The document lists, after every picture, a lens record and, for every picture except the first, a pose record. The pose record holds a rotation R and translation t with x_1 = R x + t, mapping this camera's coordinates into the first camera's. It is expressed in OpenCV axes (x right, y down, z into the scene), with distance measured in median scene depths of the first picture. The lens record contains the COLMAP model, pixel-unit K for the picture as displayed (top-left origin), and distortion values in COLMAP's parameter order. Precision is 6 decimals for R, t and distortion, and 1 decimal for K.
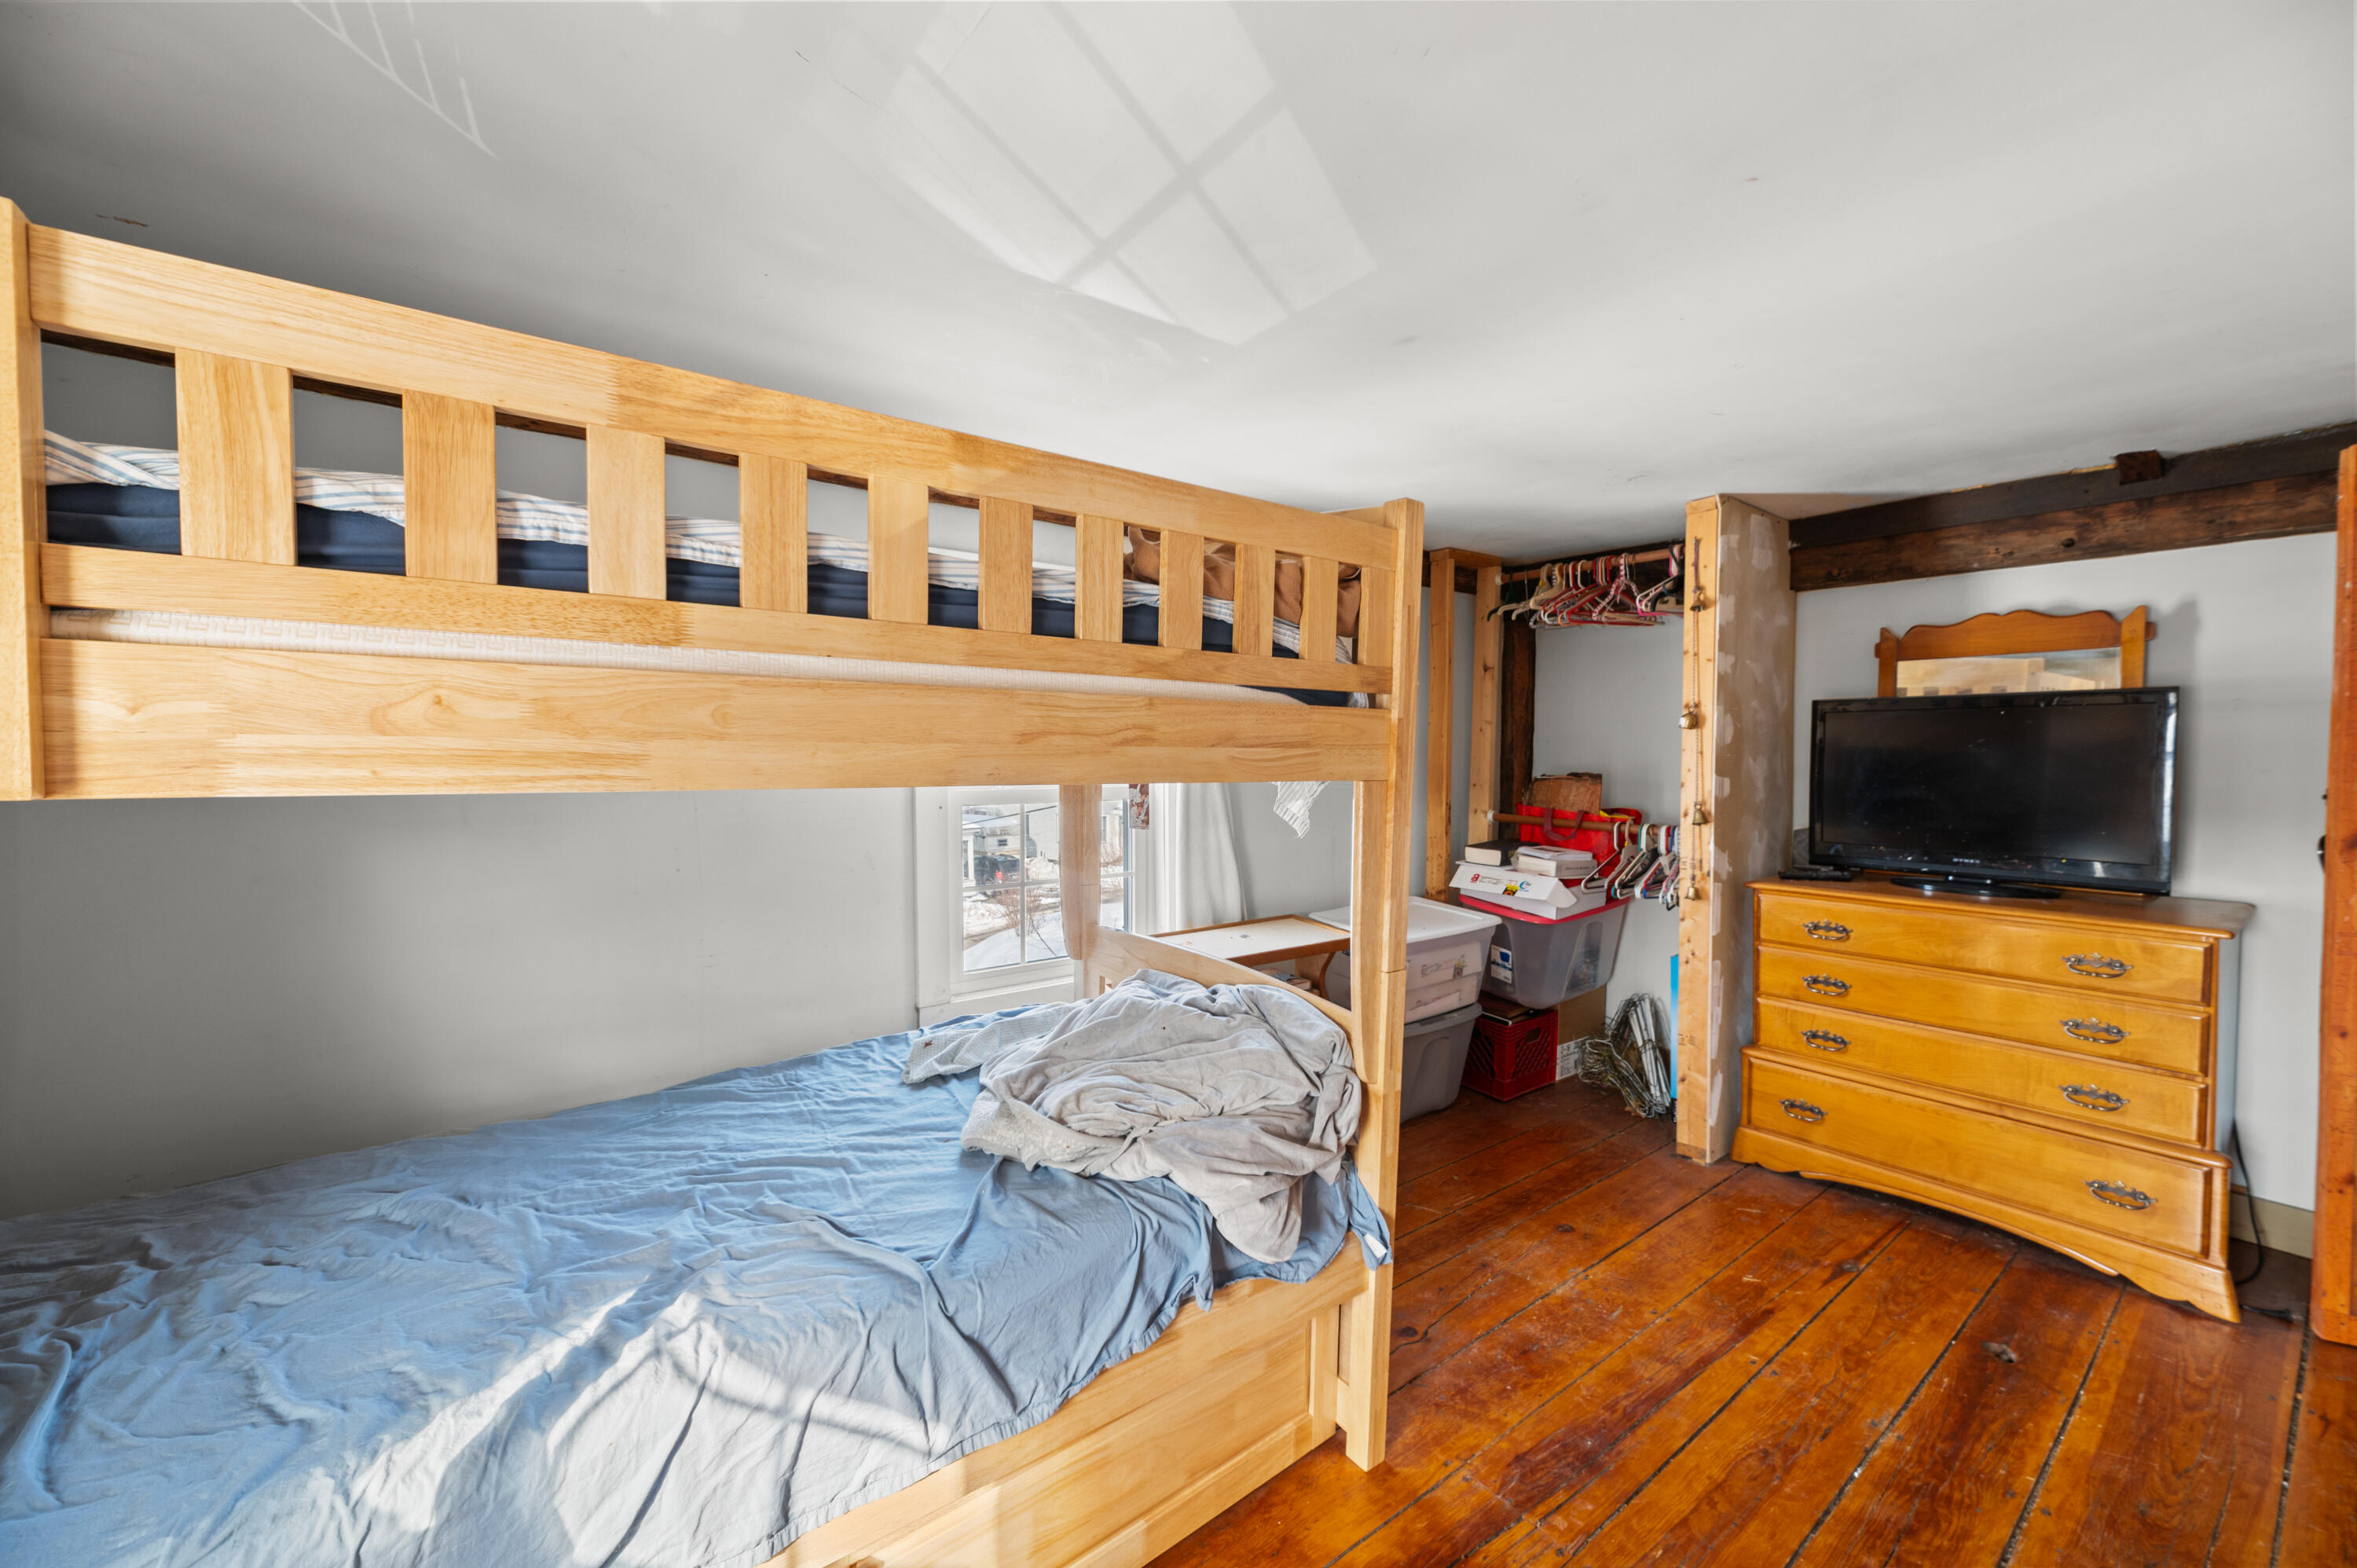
lens RADIAL K [[975.0, 0, 1205.5], [0, 975.0, 776.3], [0, 0, 1]] dist [-0.000279, -0.000236]
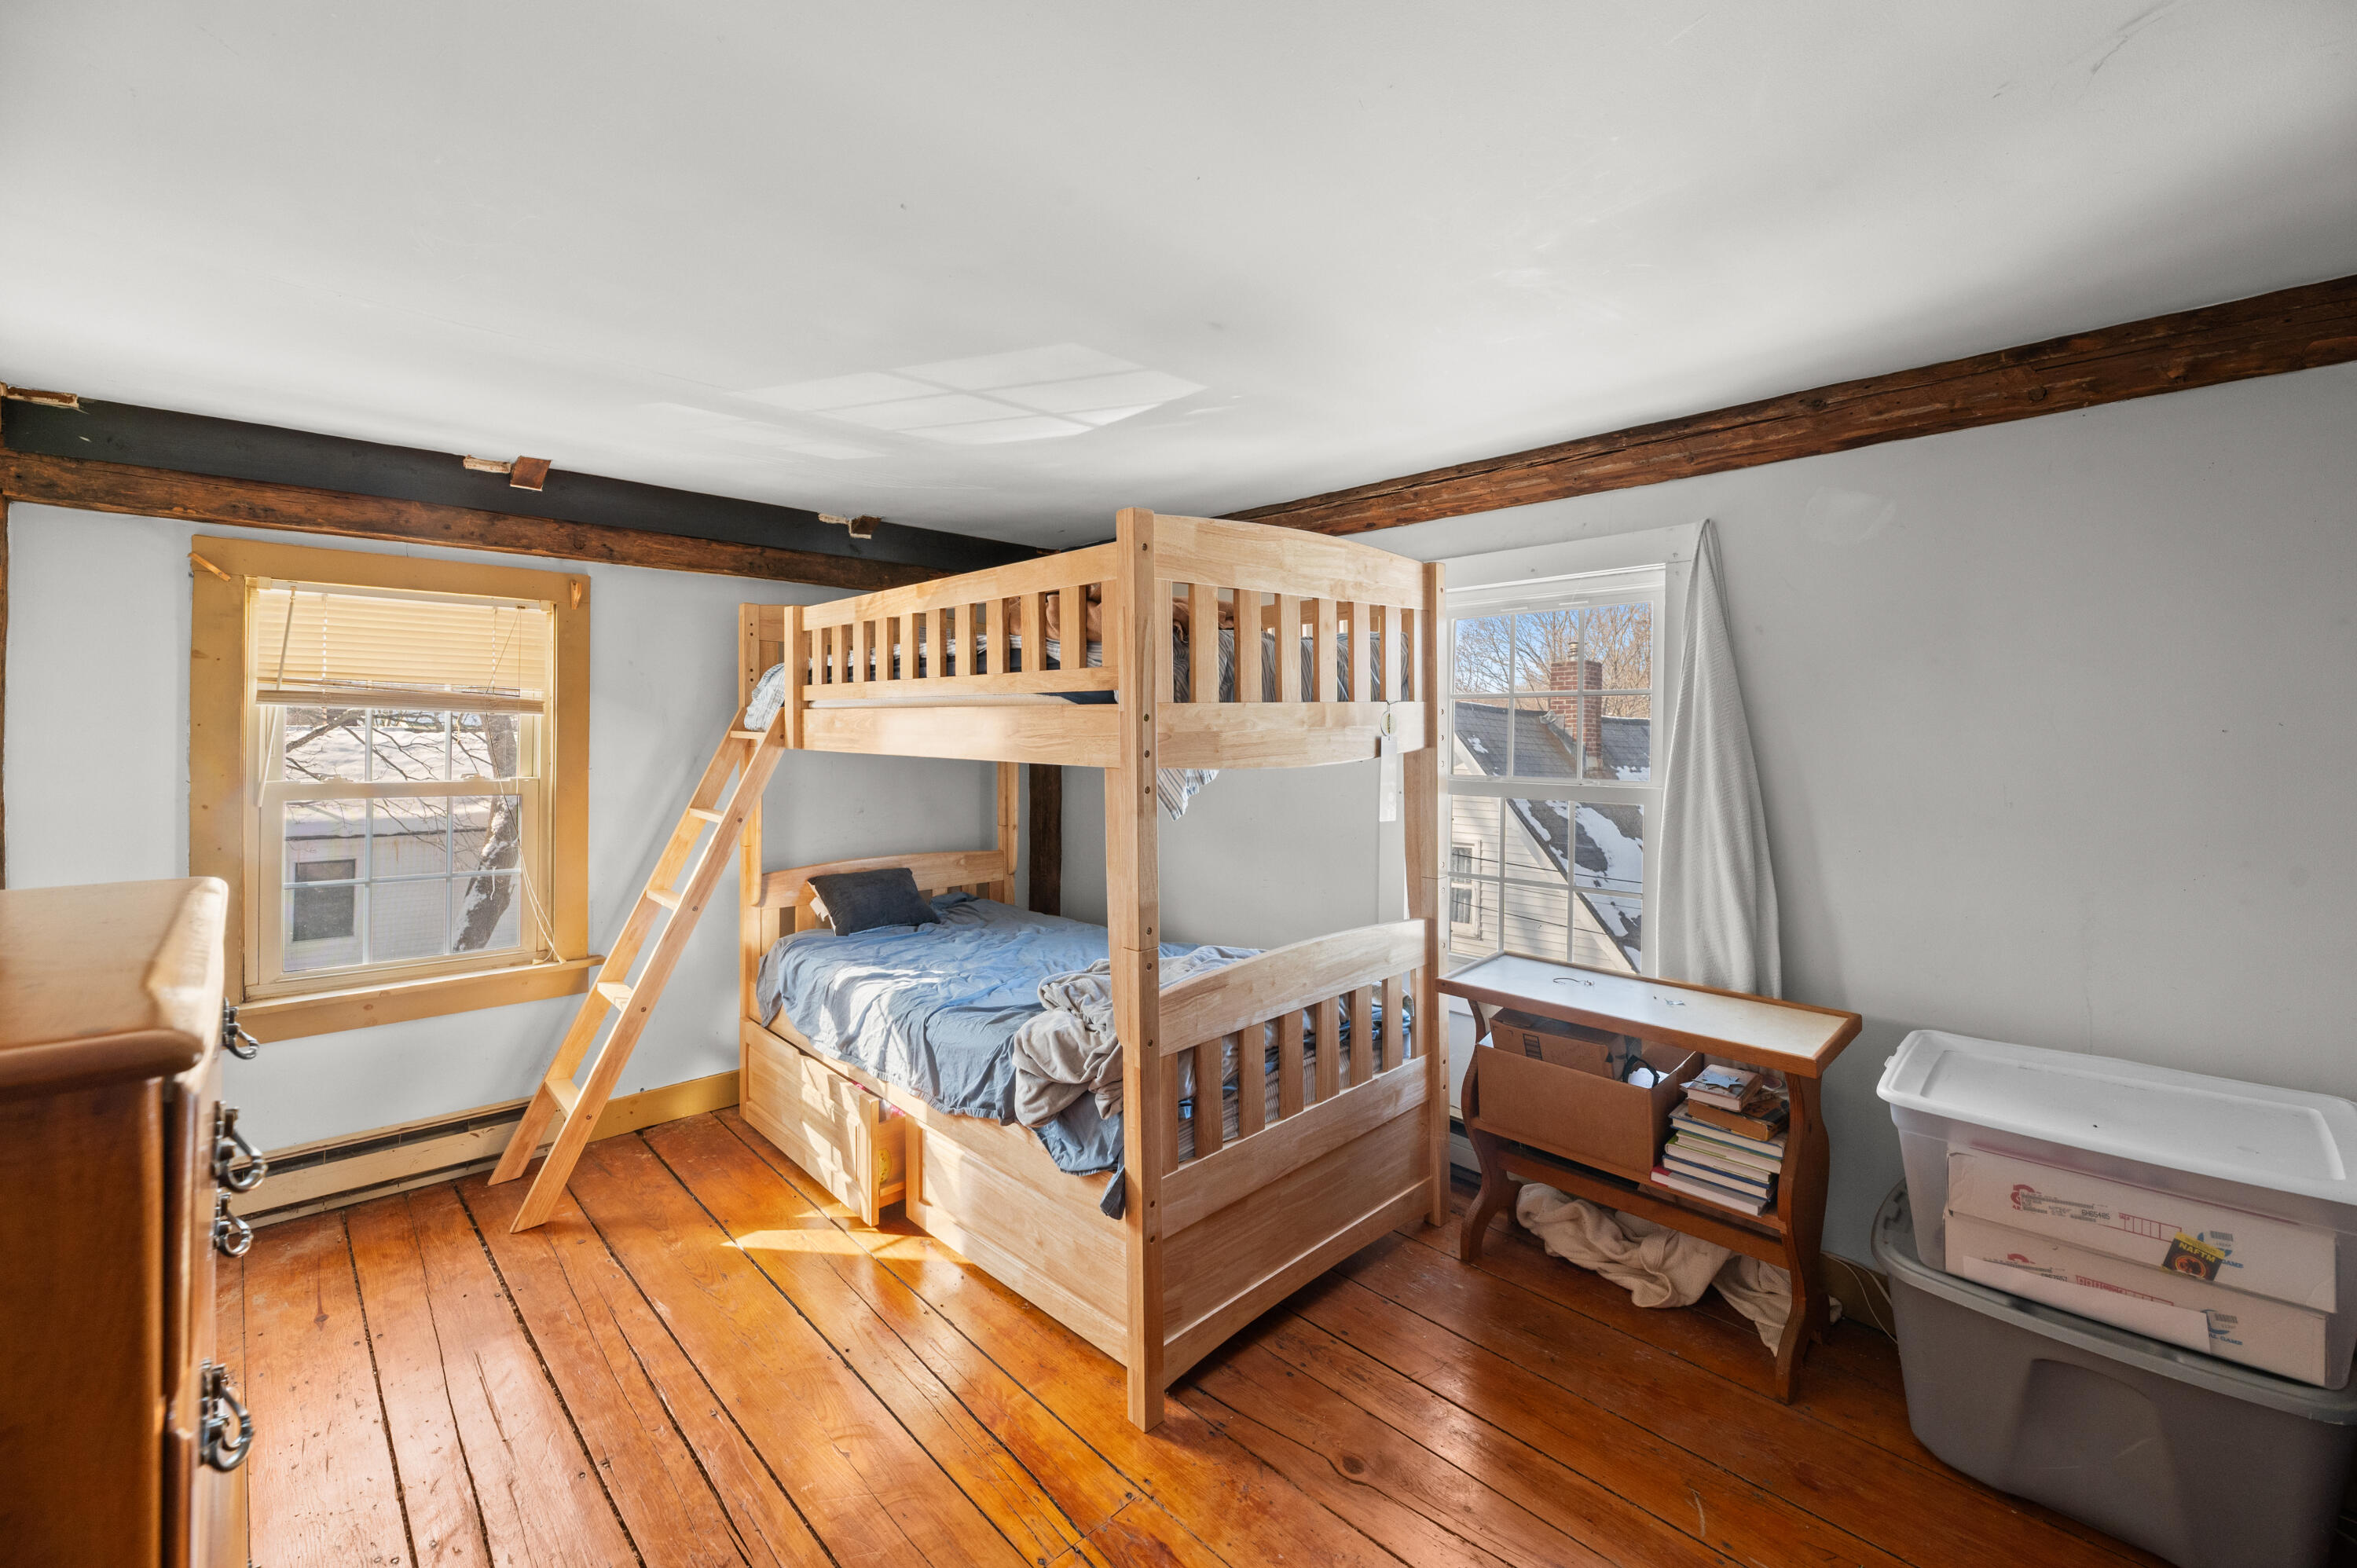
lens RADIAL K [[973.5, 0, 1172.5], [0, 973.5, 726.2], [0, 0, 1]] dist [-0.001336, -0.000018]
pose [[0.068307, -0.008556, -0.997628, 1.382080], [-0.034486, 0.999345, -0.010932, -0.036317], [0.997068, 0.035151, 0.067967, 1.066821]]
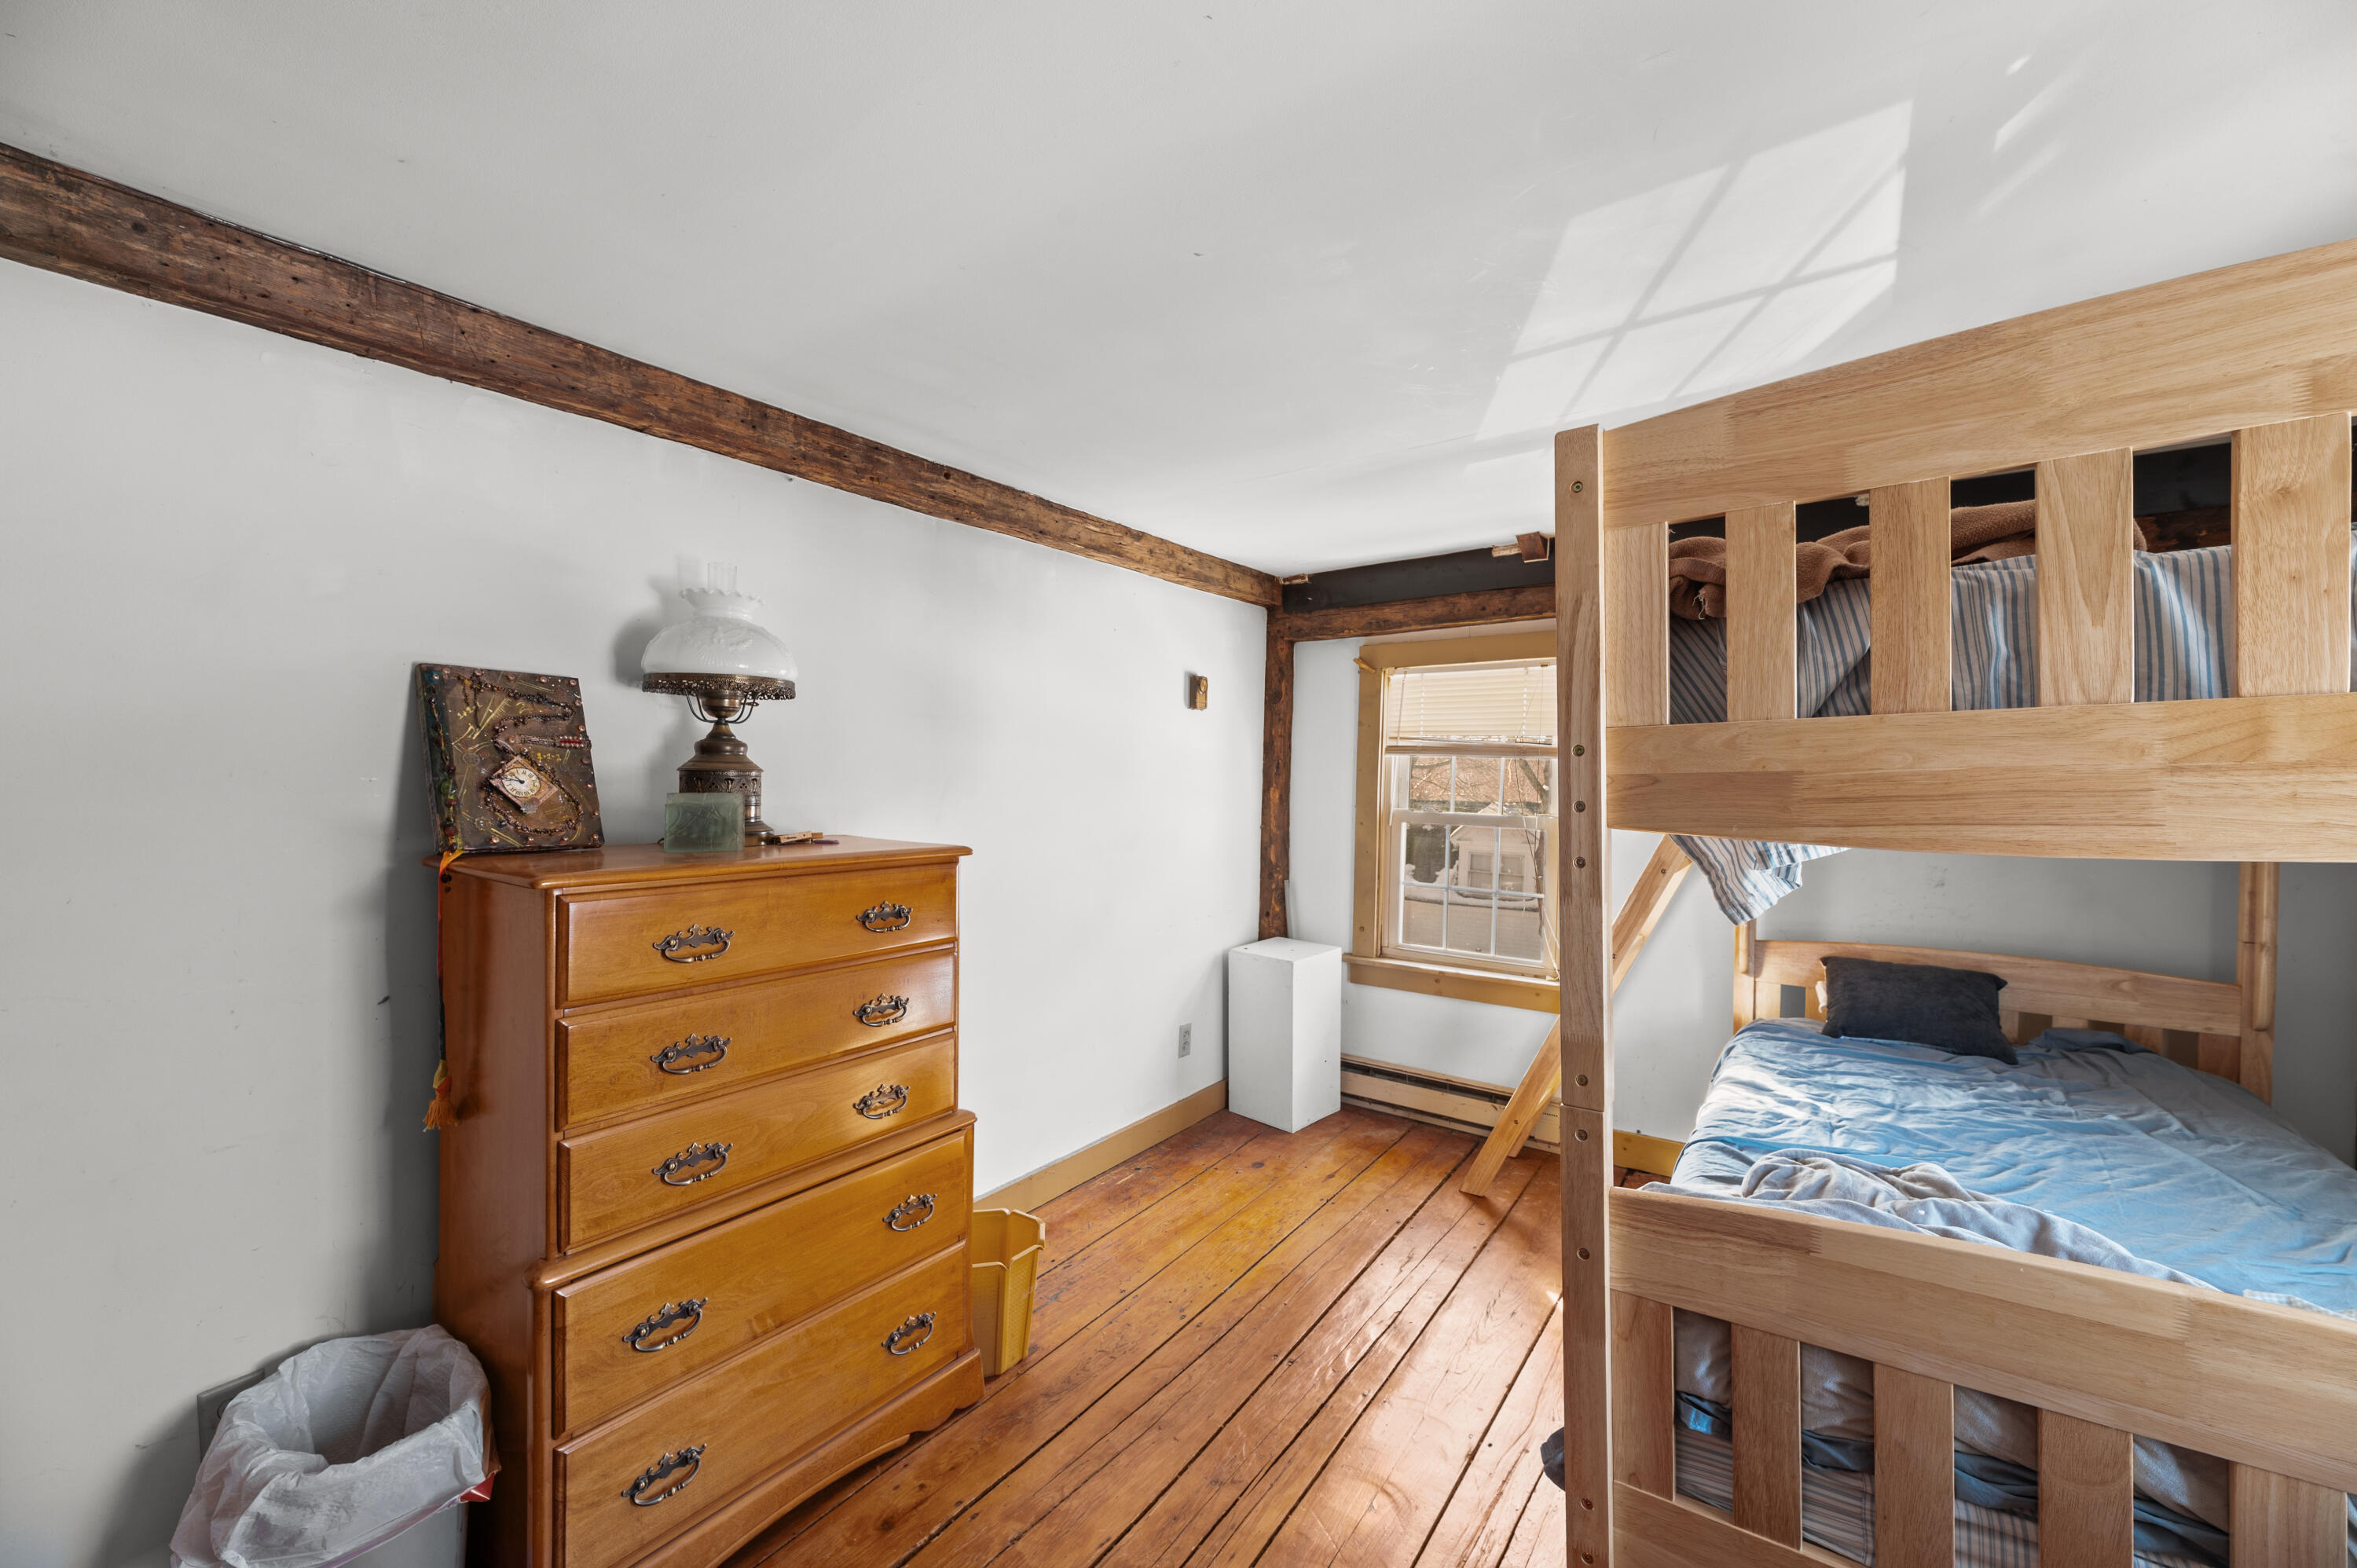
lens RADIAL K [[927.9, 0, 1178.5], [0, 927.9, 784.0], [0, 0, 1]] dist [0.001015, 0.000168]
pose [[-0.967521, -0.002839, -0.252777, 0.710245], [-0.014142, 0.998979, 0.042911, -0.058502], [0.252397, 0.045092, -0.966573, 1.723718]]
